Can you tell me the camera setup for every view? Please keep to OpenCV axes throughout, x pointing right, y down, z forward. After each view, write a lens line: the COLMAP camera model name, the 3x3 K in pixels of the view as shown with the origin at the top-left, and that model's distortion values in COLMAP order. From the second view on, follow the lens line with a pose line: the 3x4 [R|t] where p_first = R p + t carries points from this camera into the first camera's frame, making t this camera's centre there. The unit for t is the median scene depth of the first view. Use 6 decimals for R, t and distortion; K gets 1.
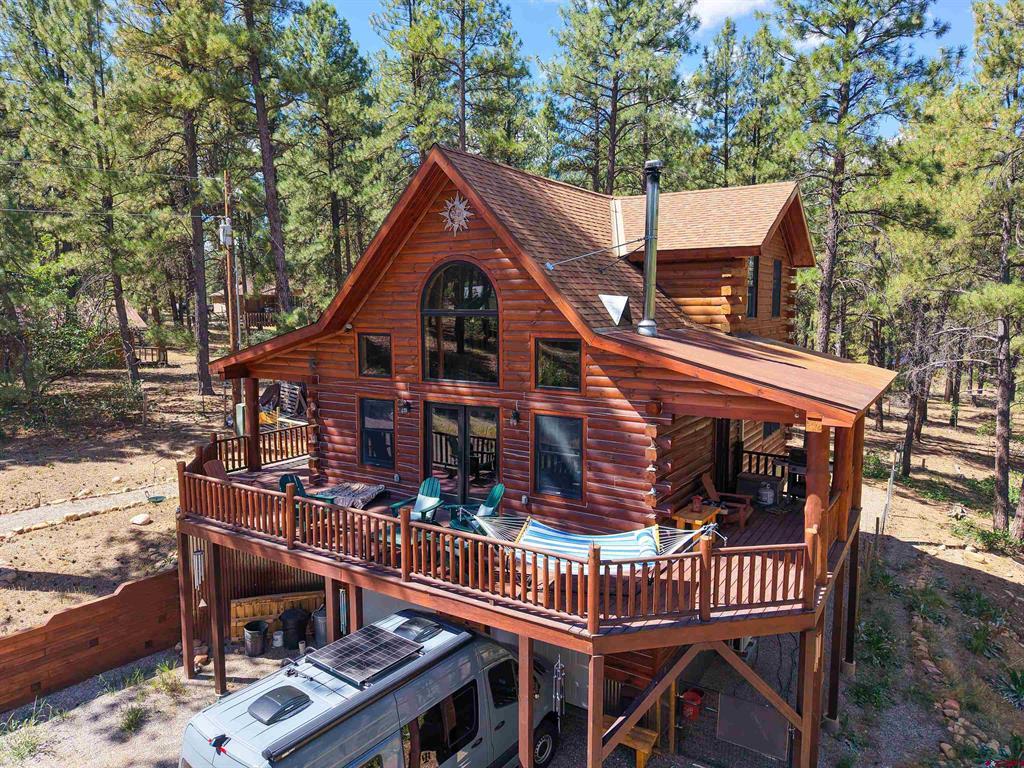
lens RADIAL K [[713.4, 0, 509.7], [0, 713.4, 367.9], [0, 0, 1]] dist [-0.033853, 0.001634]
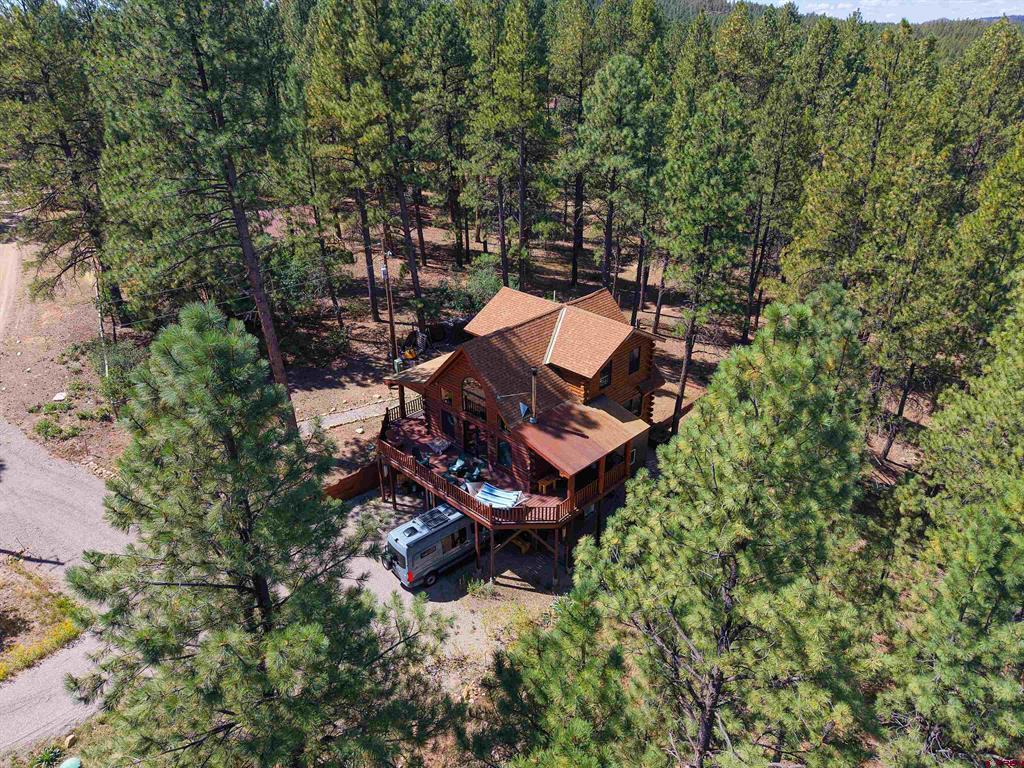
lens RADIAL K [[723.4, 0, 512.0], [0, 723.4, 384.0], [0, 0, 1]] dist [-0.004709, -0.003423]
pose [[0.979208, 0.073662, -0.189013, 0.540420], [-0.007358, 0.944027, 0.329788, -0.950012], [0.202726, -0.321540, 0.924940, -1.367053]]
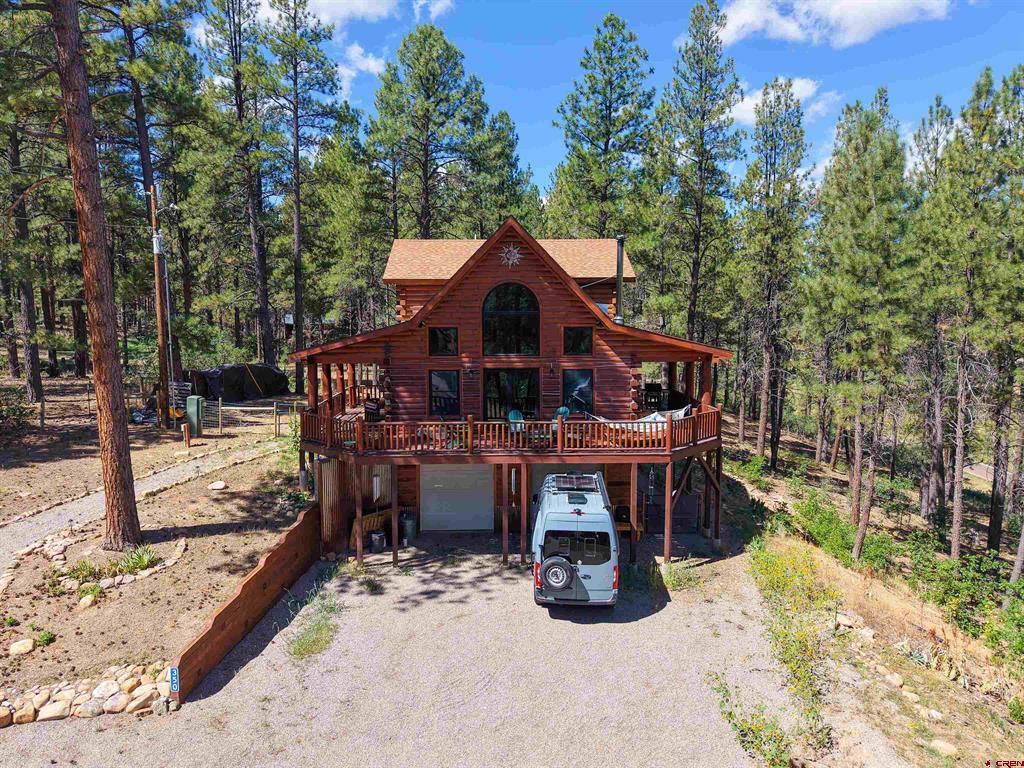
lens RADIAL K [[723.4, 0, 512.0], [0, 723.4, 384.0], [0, 0, 1]] dist [-0.004709, -0.003423]
pose [[0.827509, -0.060479, 0.558186, -1.070682], [0.052510, 0.998160, 0.030303, 0.038414], [-0.558991, 0.004234, 0.829163, -0.434778]]
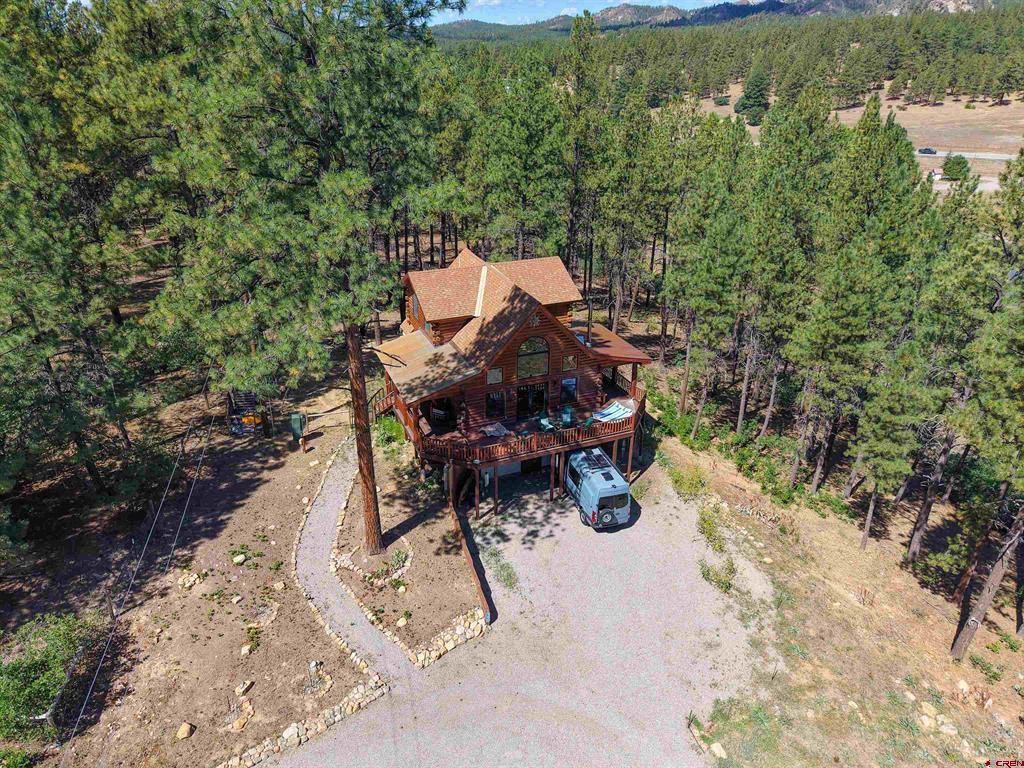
lens RADIAL K [[723.4, 0, 512.0], [0, 723.4, 384.0], [0, 0, 1]] dist [-0.004709, -0.003423]
pose [[0.571925, -0.335922, 0.748370, -2.319390], [0.090934, 0.932647, 0.349144, -0.991786], [-0.815250, -0.131632, 0.563951, -0.539804]]
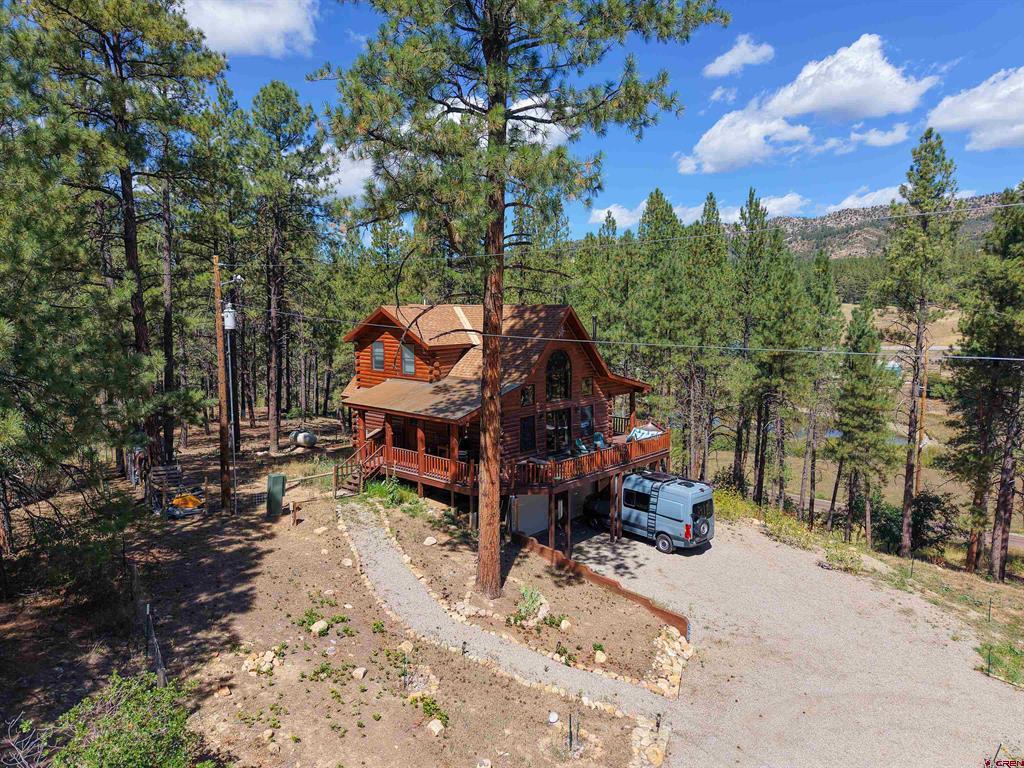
lens RADIAL K [[723.4, 0, 512.0], [0, 723.4, 384.0], [0, 0, 1]] dist [-0.004709, -0.003423]
pose [[0.166499, -0.114593, 0.979360, -2.548776], [0.104032, 0.989722, 0.098119, -0.300188], [-0.980538, 0.085548, 0.176709, 0.752499]]
